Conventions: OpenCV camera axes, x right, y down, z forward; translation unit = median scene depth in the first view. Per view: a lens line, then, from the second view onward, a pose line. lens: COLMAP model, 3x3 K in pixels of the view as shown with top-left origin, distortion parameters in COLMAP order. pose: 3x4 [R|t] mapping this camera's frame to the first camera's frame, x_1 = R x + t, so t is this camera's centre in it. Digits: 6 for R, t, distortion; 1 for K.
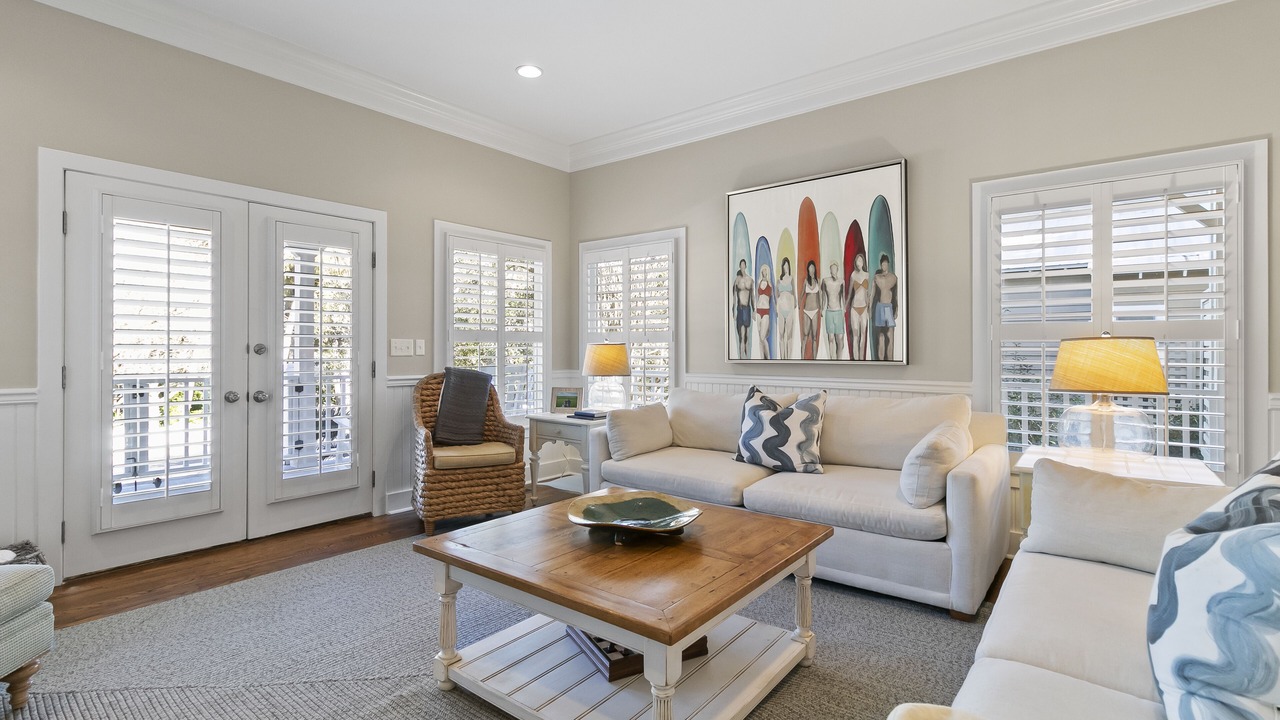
lens RADIAL K [[592.1, 0, 641.0], [0, 592.1, 351.8], [0, 0, 1]] dist [-0.001154, 0.000652]
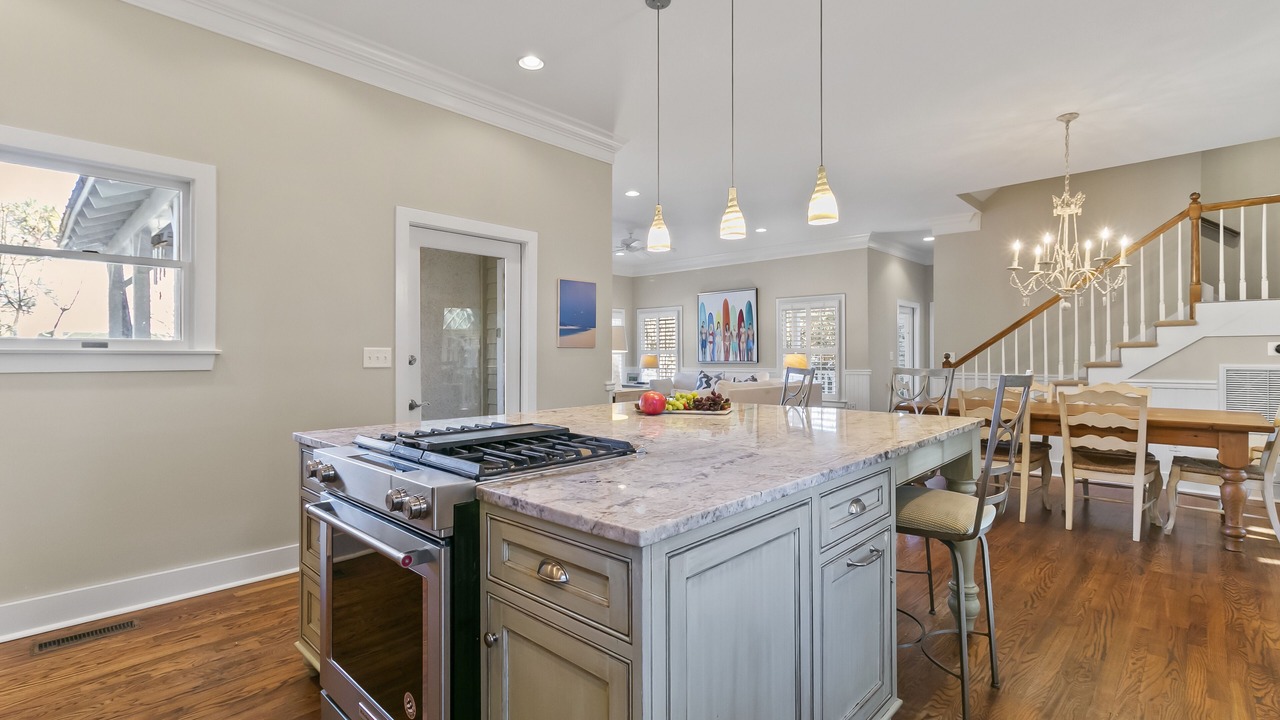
lens RADIAL K [[592.1, 0, 641.2], [0, 592.1, 356.7], [0, 0, 1]] dist [-0.001154, 0.000652]
pose [[0.997184, -0.003362, -0.074916, 0.103881], [0.002925, 0.999978, -0.005935, 0.008681], [0.074934, 0.005700, 0.997172, -1.626033]]
